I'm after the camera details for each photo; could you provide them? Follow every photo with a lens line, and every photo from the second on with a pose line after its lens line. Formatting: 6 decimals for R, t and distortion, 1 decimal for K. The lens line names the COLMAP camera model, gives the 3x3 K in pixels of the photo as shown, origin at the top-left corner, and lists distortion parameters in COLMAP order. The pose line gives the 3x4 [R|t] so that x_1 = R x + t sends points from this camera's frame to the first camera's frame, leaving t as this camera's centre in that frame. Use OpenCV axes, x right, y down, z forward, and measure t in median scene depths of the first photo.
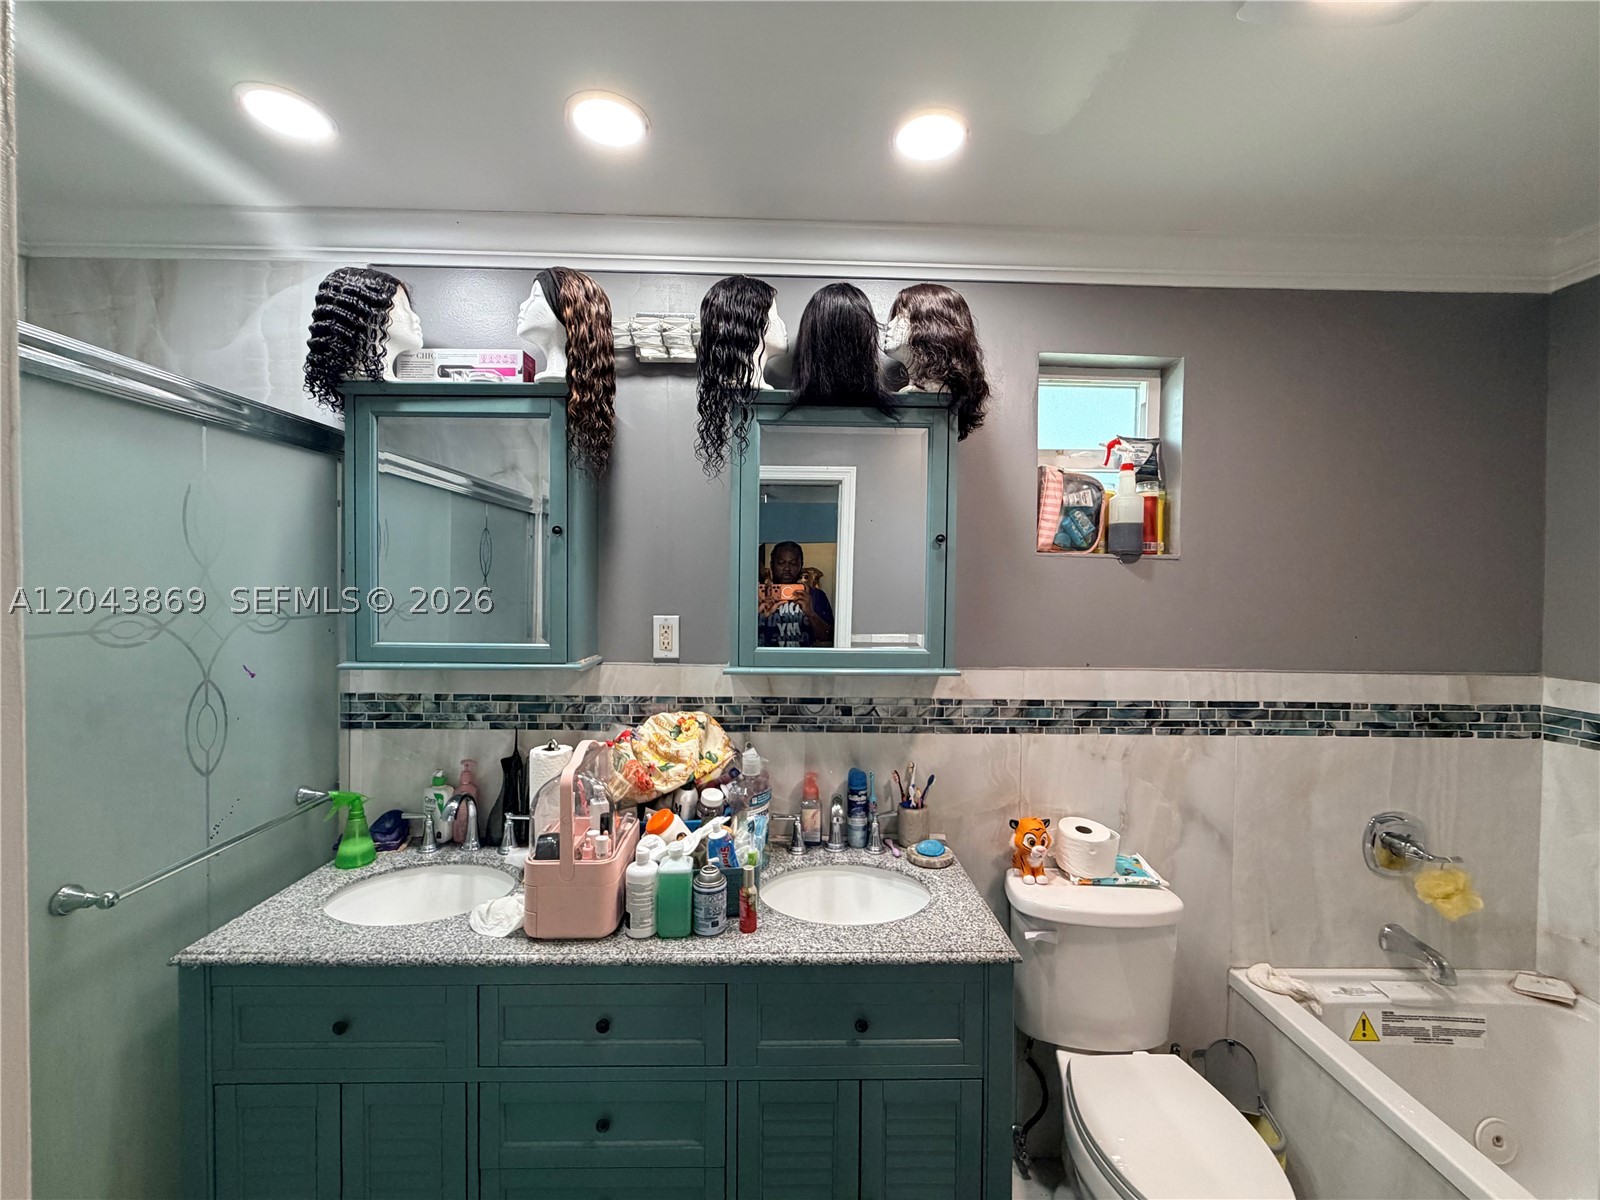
lens RADIAL K [[634.0, 0, 797.5], [0, 634.0, 595.6], [0, 0, 1]] dist [0.000529, 0.000363]
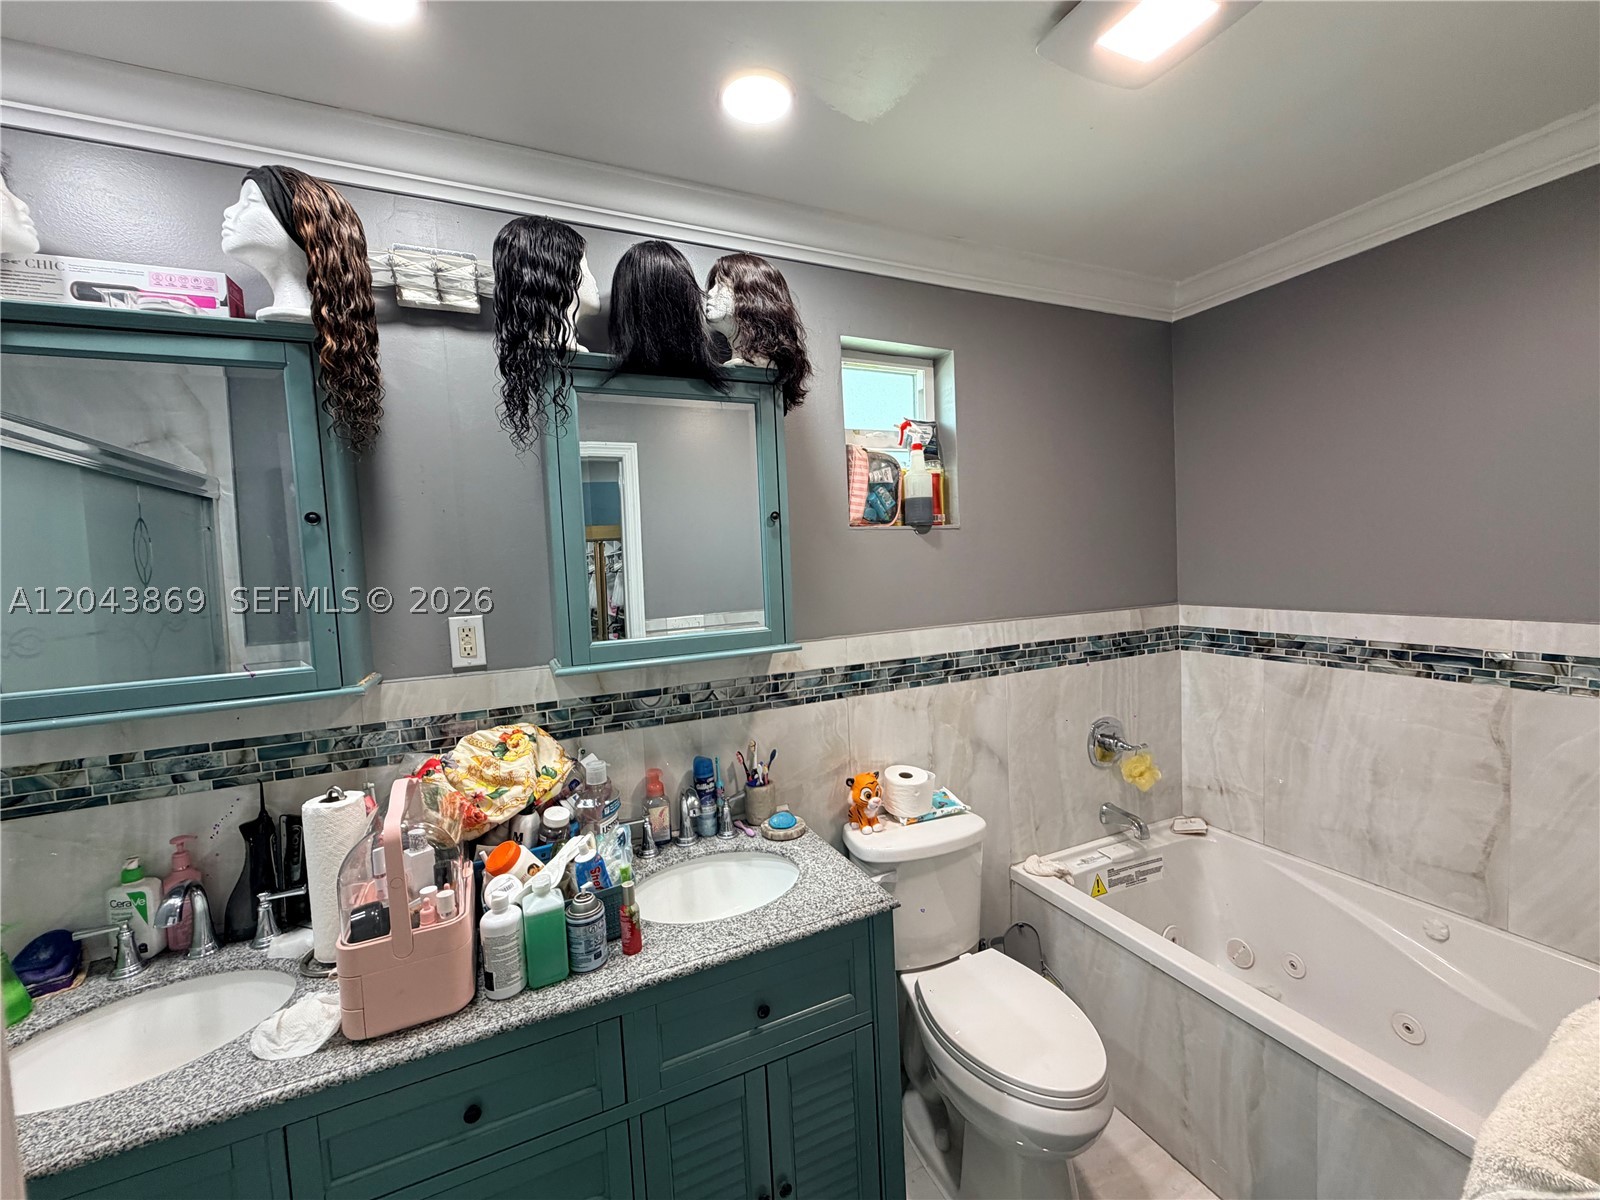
lens RADIAL K [[634.0, 0, 797.5], [0, 634.0, 595.6], [0, 0, 1]] dist [0.000529, 0.000363]
pose [[0.919993, -0.075088, 0.384674, -0.127286], [0.062507, 0.997024, 0.045126, -0.006574], [-0.386918, -0.017471, 0.921949, 0.055870]]
